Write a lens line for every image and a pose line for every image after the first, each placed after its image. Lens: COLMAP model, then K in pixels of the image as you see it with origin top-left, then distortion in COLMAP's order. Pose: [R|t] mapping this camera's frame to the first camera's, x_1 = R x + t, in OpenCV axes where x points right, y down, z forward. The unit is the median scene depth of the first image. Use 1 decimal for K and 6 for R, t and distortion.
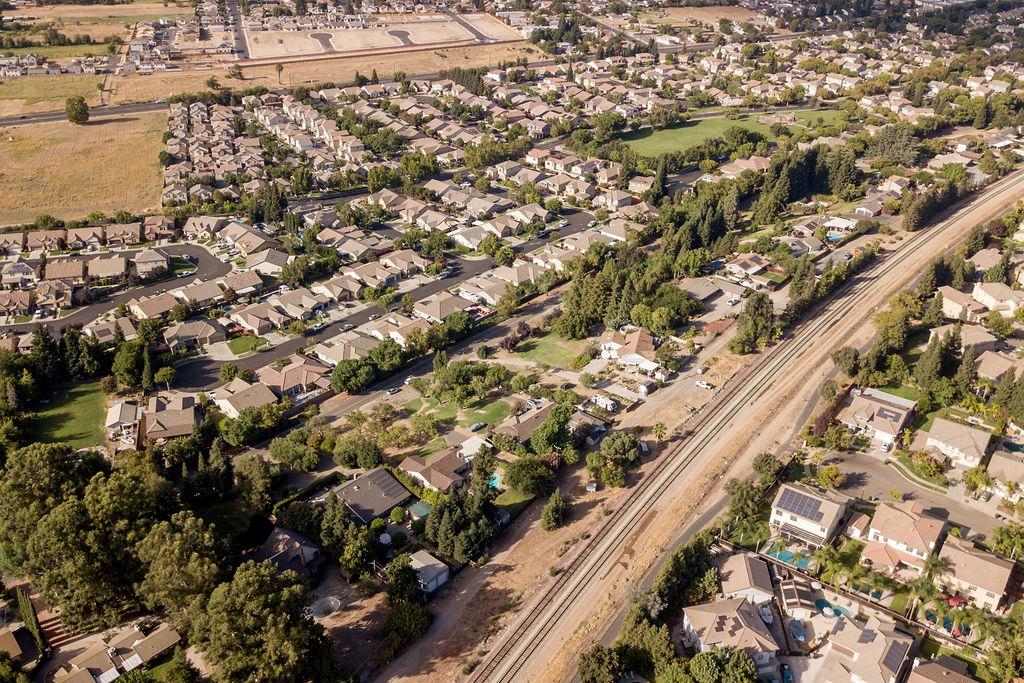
lens RADIAL K [[936.0, 0, 512.0], [0, 936.0, 341.5], [0, 0, 1]] dist [0.011034, -0.020507]
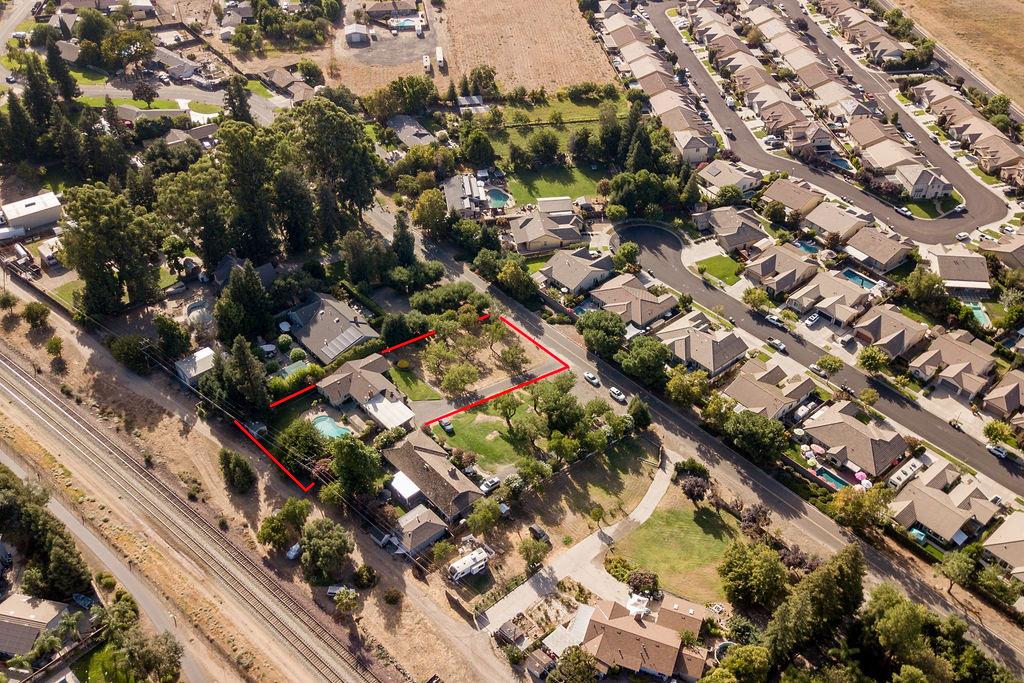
lens RADIAL K [[936.0, 0, 512.0], [0, 936.0, 341.5], [0, 0, 1]] dist [0.011034, -0.020507]
pose [[-0.159100, 0.611450, -0.775123, 0.460390], [-0.443736, 0.657063, 0.609399, -0.408538], [0.881922, 0.440905, 0.166784, 0.780232]]
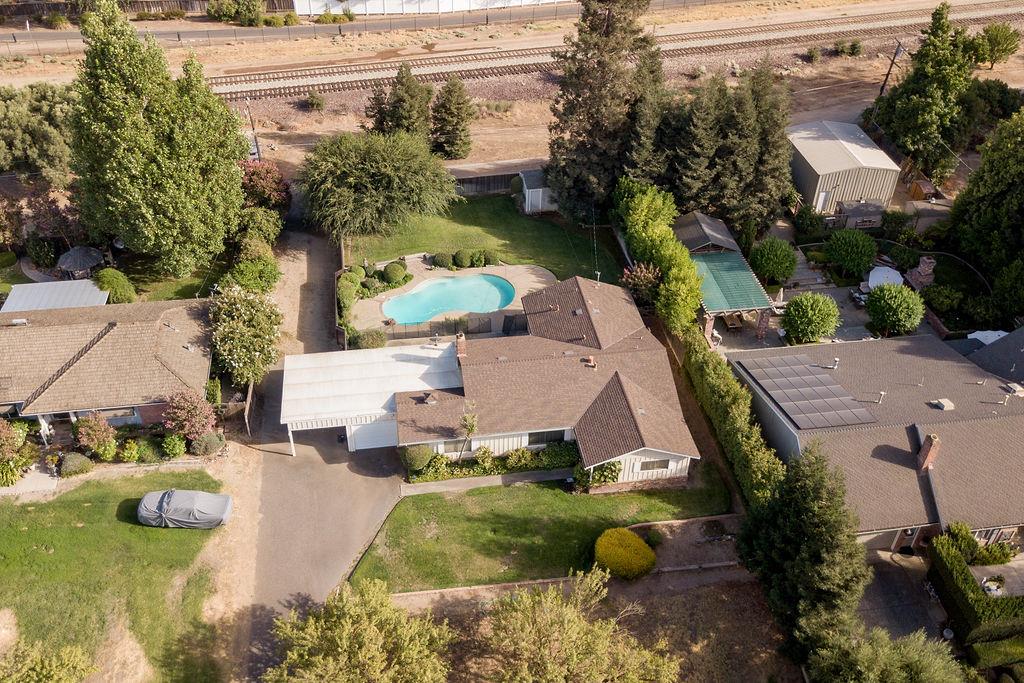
lens RADIAL K [[940.7, 0, 513.7], [0, 940.7, 344.3], [0, 0, 1]] dist [-0.001693, -0.004155]
pose [[-0.747021, -0.448608, 0.490622, -0.154716], [0.250508, 0.493649, 0.832800, -0.062468], [-0.615796, 0.745025, -0.256386, 0.864880]]
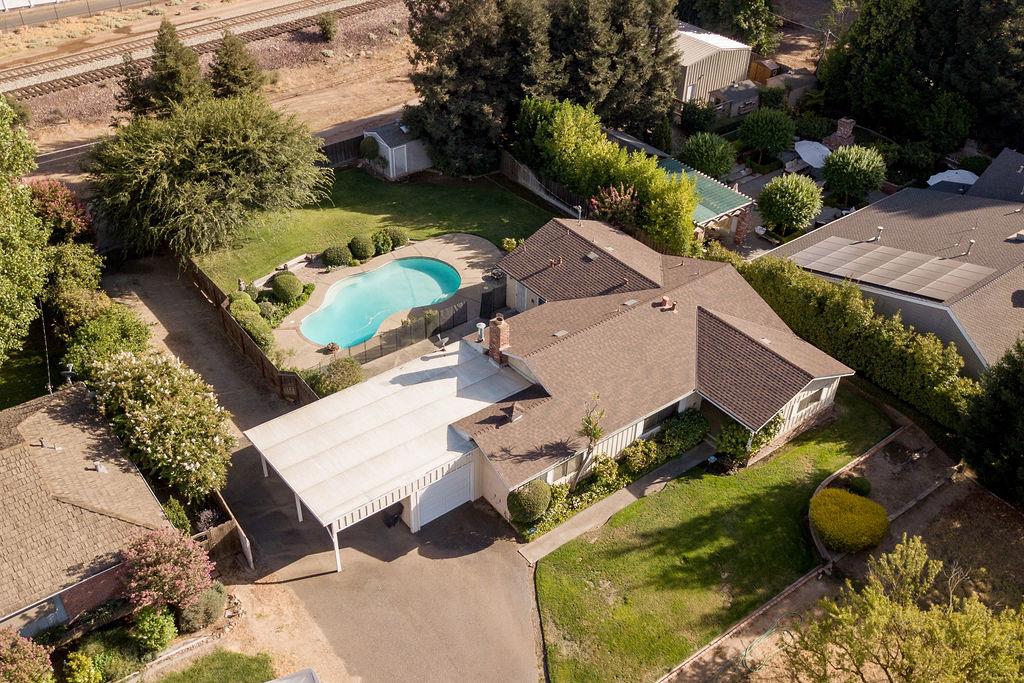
lens RADIAL K [[939.2, 0, 512.0], [0, 939.2, 341.5], [0, 0, 1]] dist [-0.011632, 0.016970]
pose [[-0.973836, -0.174160, 0.145987, -0.071887], [0.048499, 0.468324, 0.882225, -0.021842], [-0.222017, 0.866222, -0.447624, 0.883578]]
